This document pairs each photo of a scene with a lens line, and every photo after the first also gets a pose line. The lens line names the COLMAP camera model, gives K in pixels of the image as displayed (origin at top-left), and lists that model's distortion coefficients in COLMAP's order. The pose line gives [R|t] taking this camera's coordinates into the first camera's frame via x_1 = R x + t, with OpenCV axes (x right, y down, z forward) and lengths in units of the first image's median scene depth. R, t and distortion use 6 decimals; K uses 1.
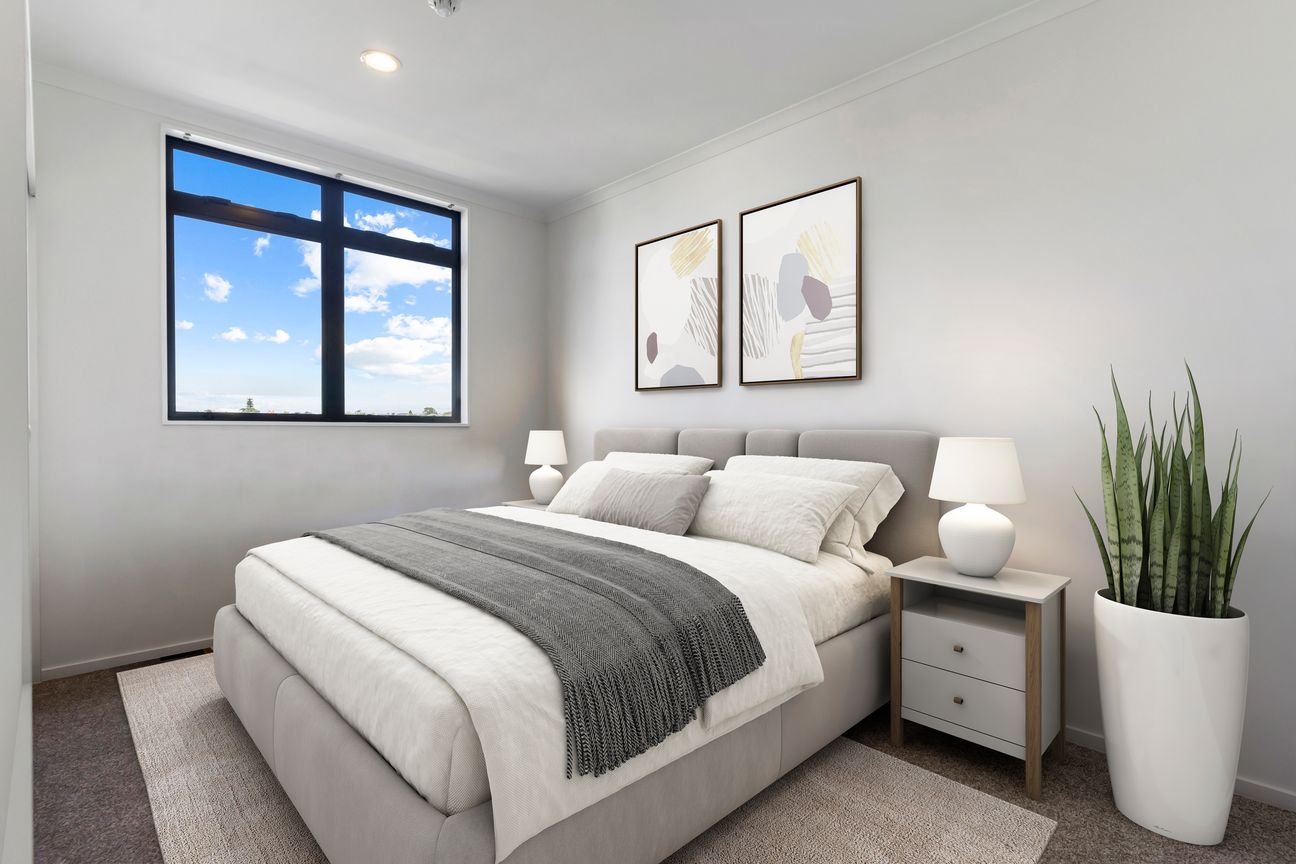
lens RADIAL K [[622.7, 0, 648.1], [0, 622.7, 431.0], [0, 0, 1]] dist [0.005292, -0.000728]
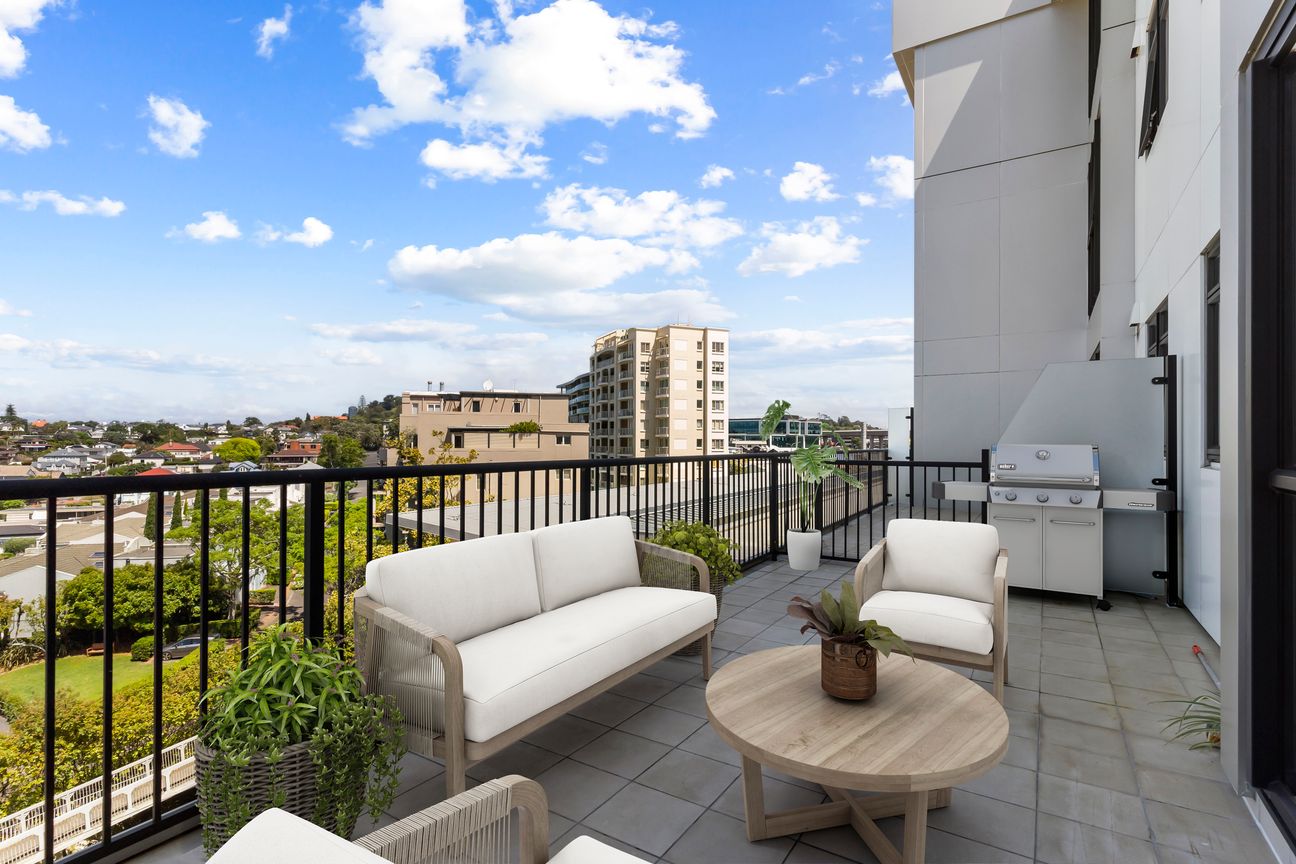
lens RADIAL K [[622.7, 0, 647.9], [0, 622.7, 425.3], [0, 0, 1]] dist [0.005292, -0.000728]
pose [[0.893779, 0.002590, -0.448500, -0.145131], [-0.004439, 0.999985, -0.003071, -0.007005], [0.448485, 0.004736, 0.893778, 0.637846]]
